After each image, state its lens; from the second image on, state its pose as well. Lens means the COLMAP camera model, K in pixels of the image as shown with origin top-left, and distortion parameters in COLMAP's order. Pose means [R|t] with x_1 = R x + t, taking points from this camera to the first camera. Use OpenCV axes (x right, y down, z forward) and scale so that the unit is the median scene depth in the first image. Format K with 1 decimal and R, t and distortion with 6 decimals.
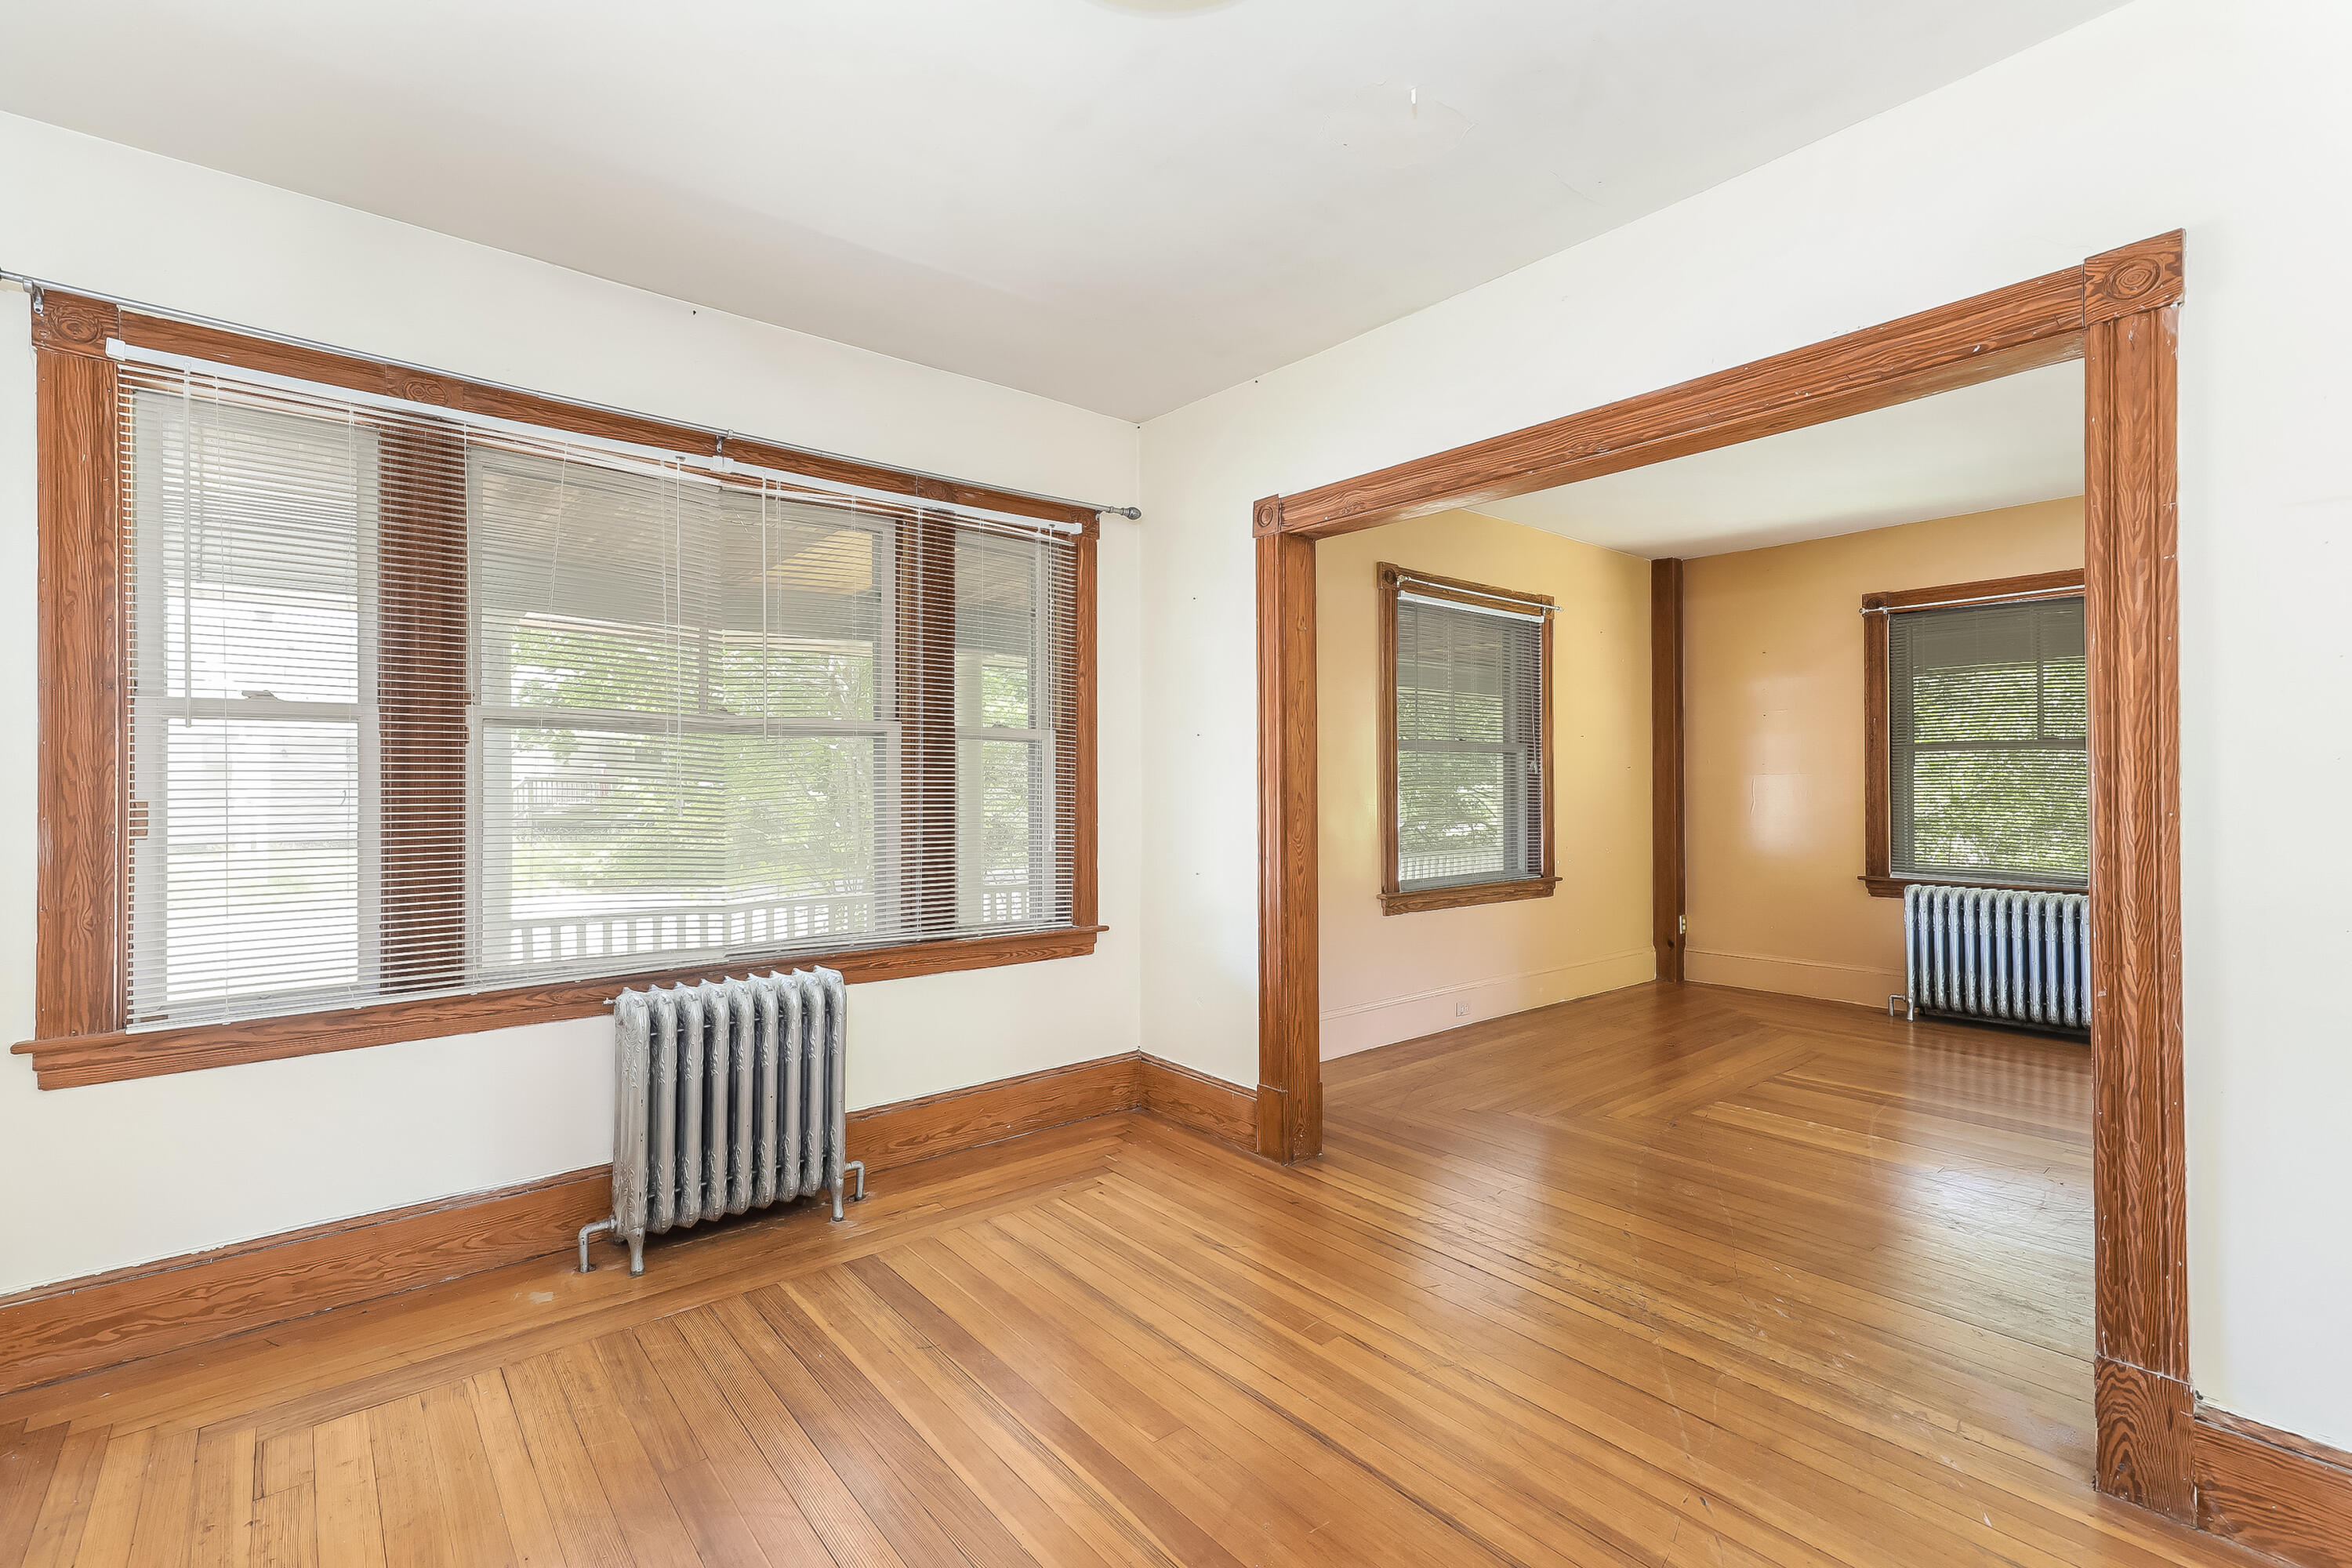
lens RADIAL K [[1105.3, 0, 1134.9], [0, 1105.3, 775.4], [0, 0, 1]] dist [0.041958, 0.000130]
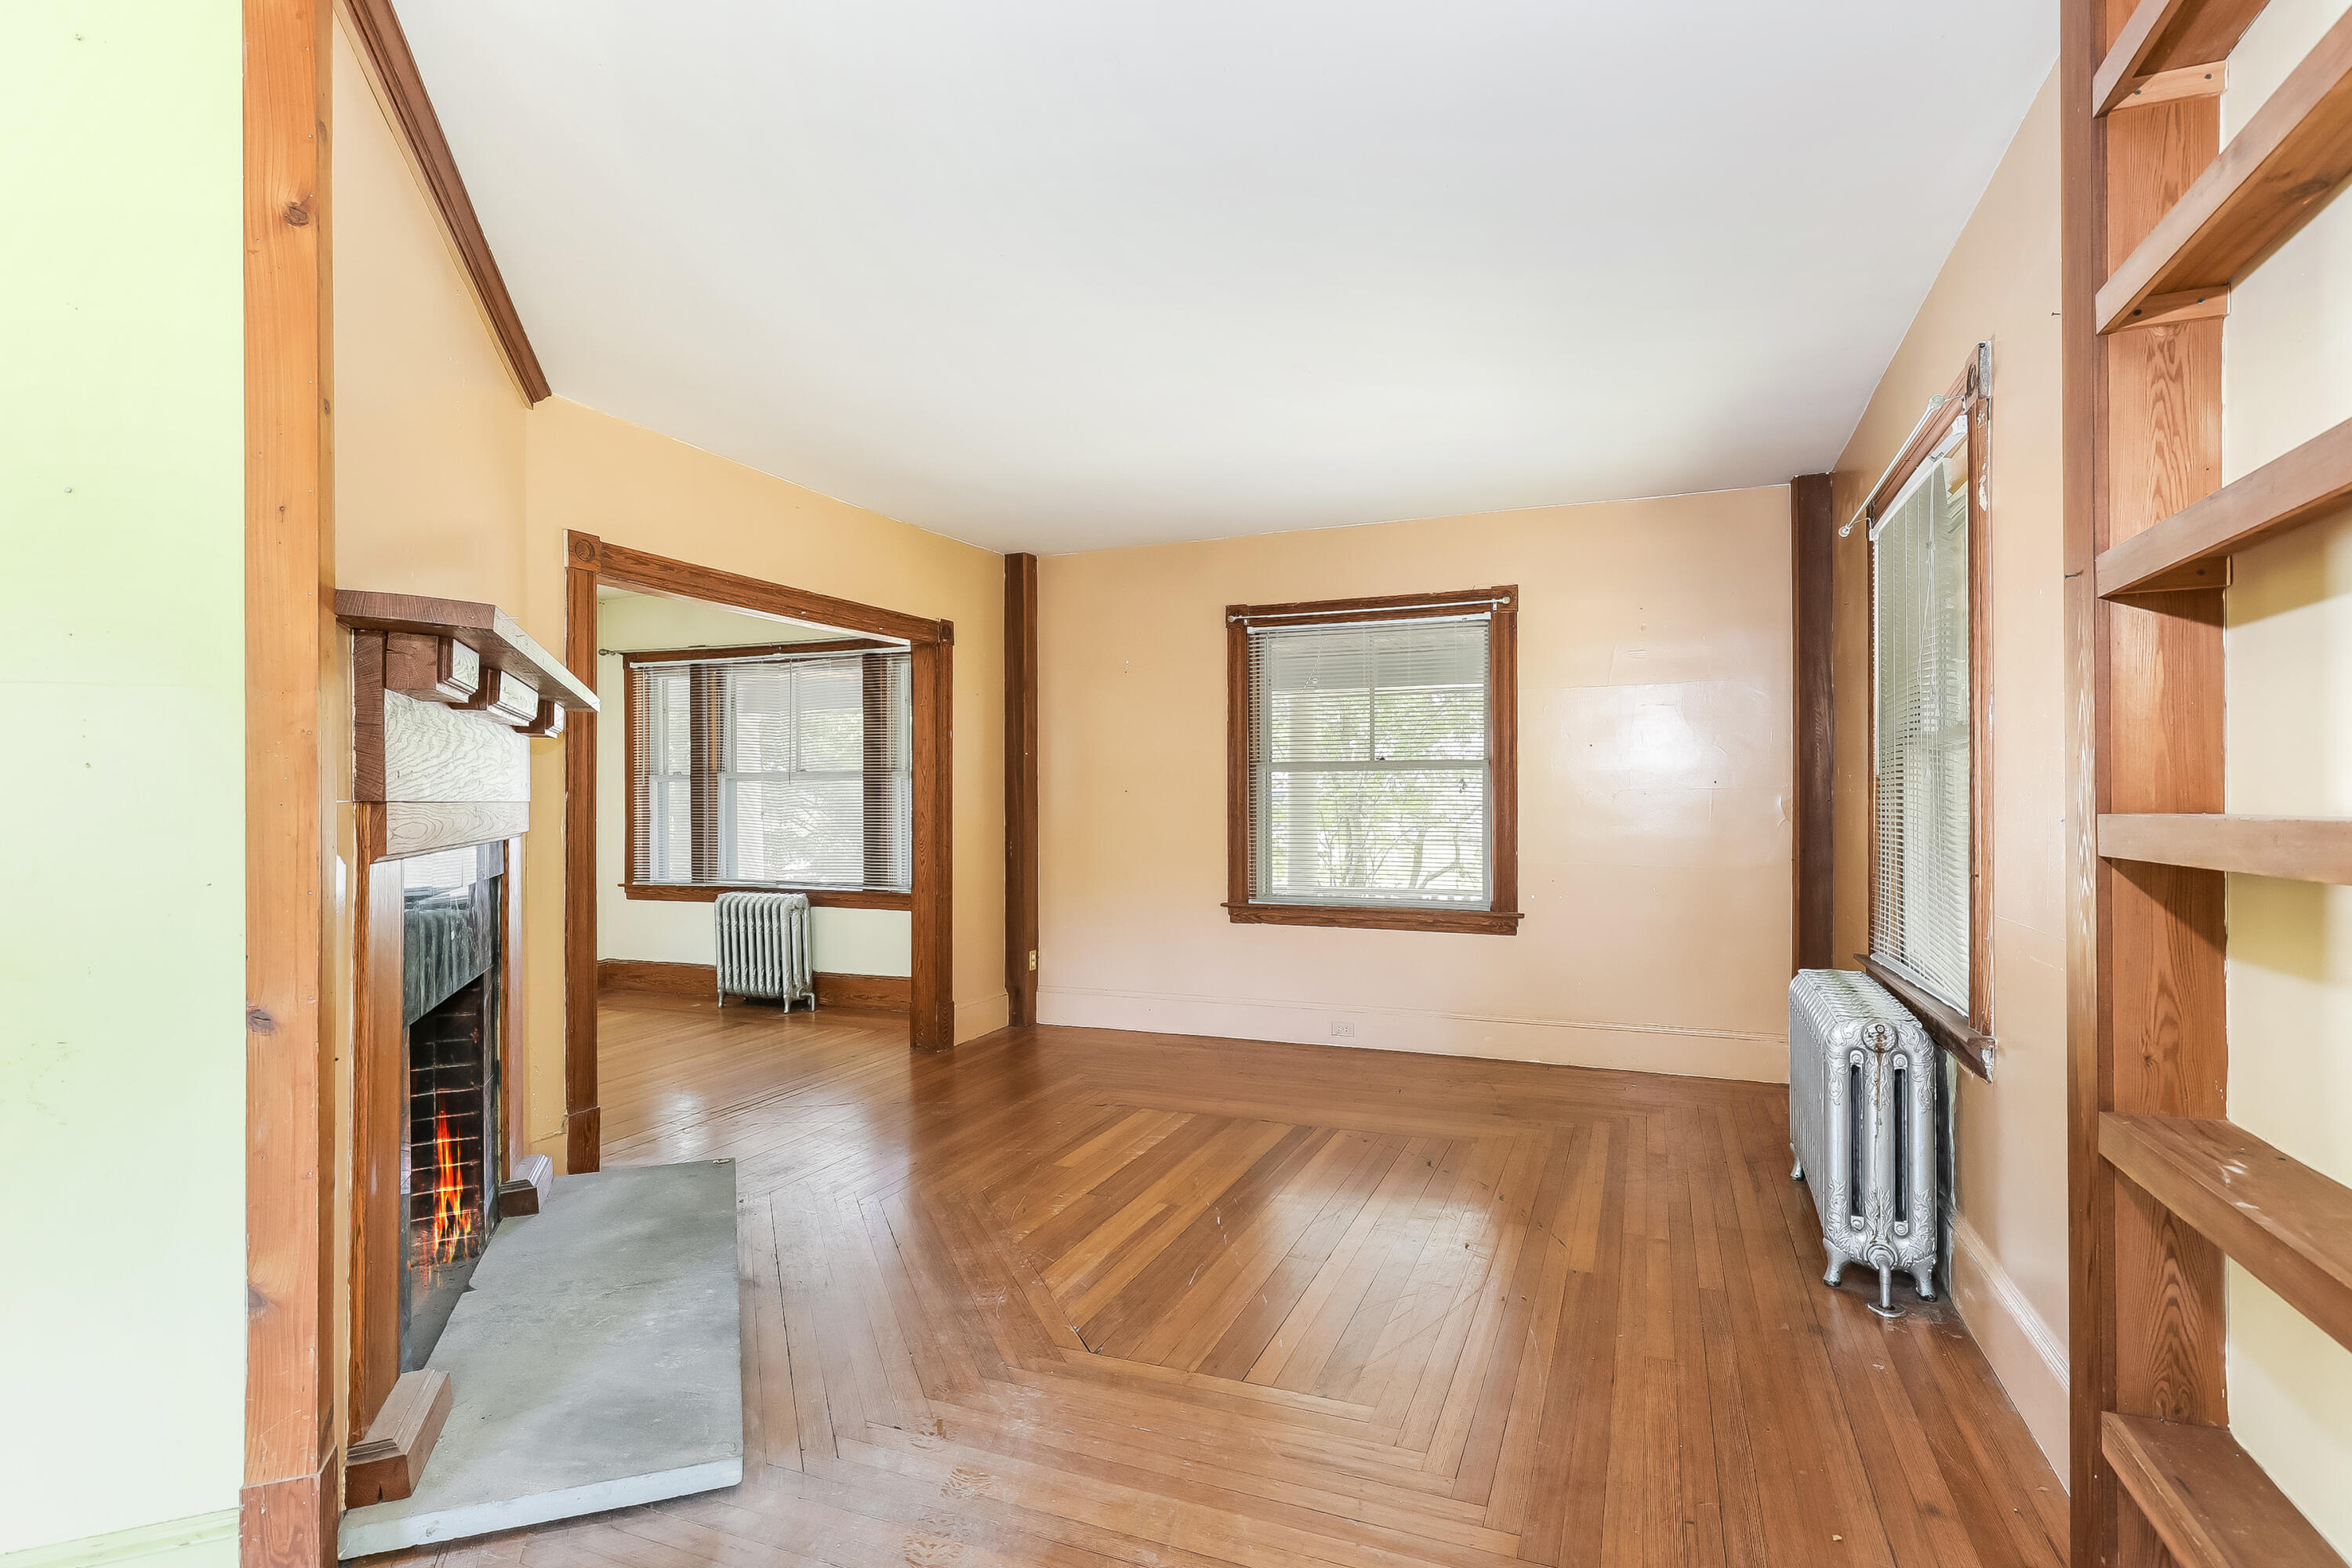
lens RADIAL K [[1113.6, 0, 1175.6], [0, 1113.6, 801.2], [0, 0, 1]] dist [-0.000258, -0.000071]
pose [[0.436383, -0.008345, -0.899722, 1.819340], [0.011283, 0.999929, -0.003802, 0.010777], [0.899690, -0.008493, 0.436446, 0.691814]]
